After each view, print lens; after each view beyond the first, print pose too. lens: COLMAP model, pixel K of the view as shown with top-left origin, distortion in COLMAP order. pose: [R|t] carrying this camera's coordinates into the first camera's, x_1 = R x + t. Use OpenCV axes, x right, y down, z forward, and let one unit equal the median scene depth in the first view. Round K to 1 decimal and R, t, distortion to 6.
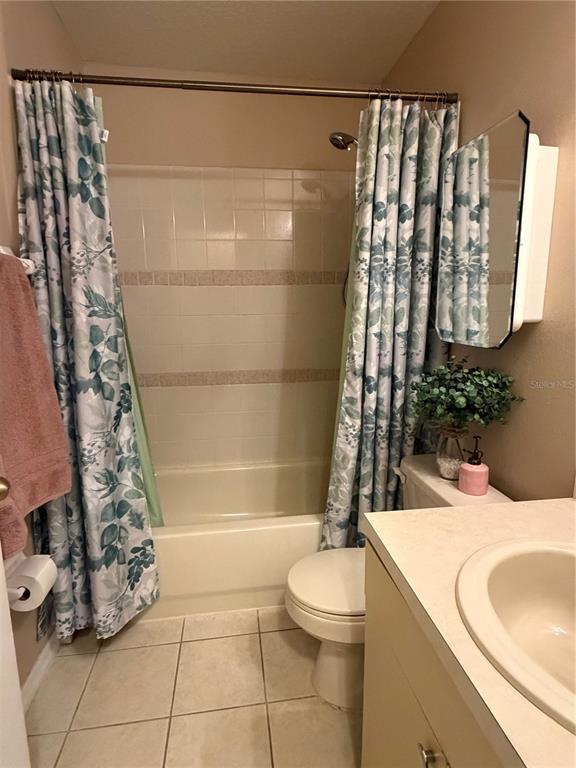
lens RADIAL K [[419.4, 0, 287.2], [0, 419.4, 382.7], [0, 0, 1]] dist [-0.000367, 0.000675]
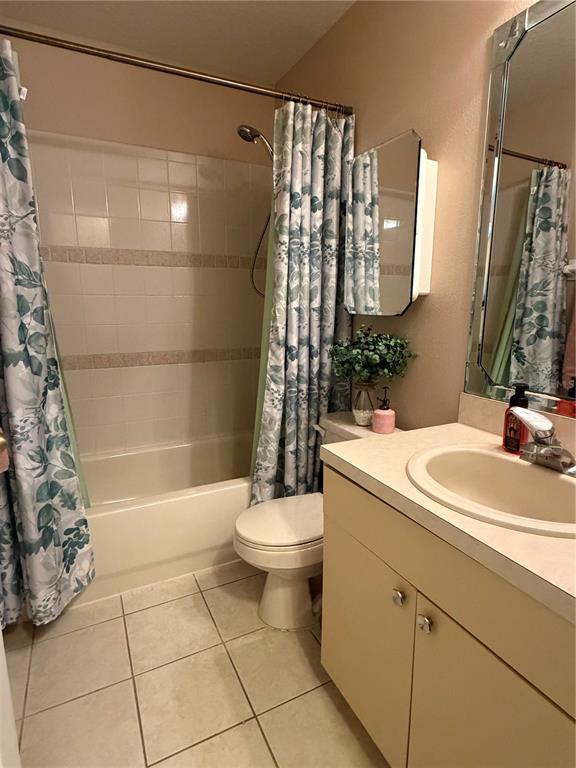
lens RADIAL K [[419.4, 0, 288.5], [0, 419.4, 384.1], [0, 0, 1]] dist [-0.000367, 0.000675]
pose [[0.947690, -0.048700, 0.315456, -0.179413], [0.044886, 0.998805, 0.019350, 0.067087], [-0.316021, -0.004178, 0.948743, -0.080487]]
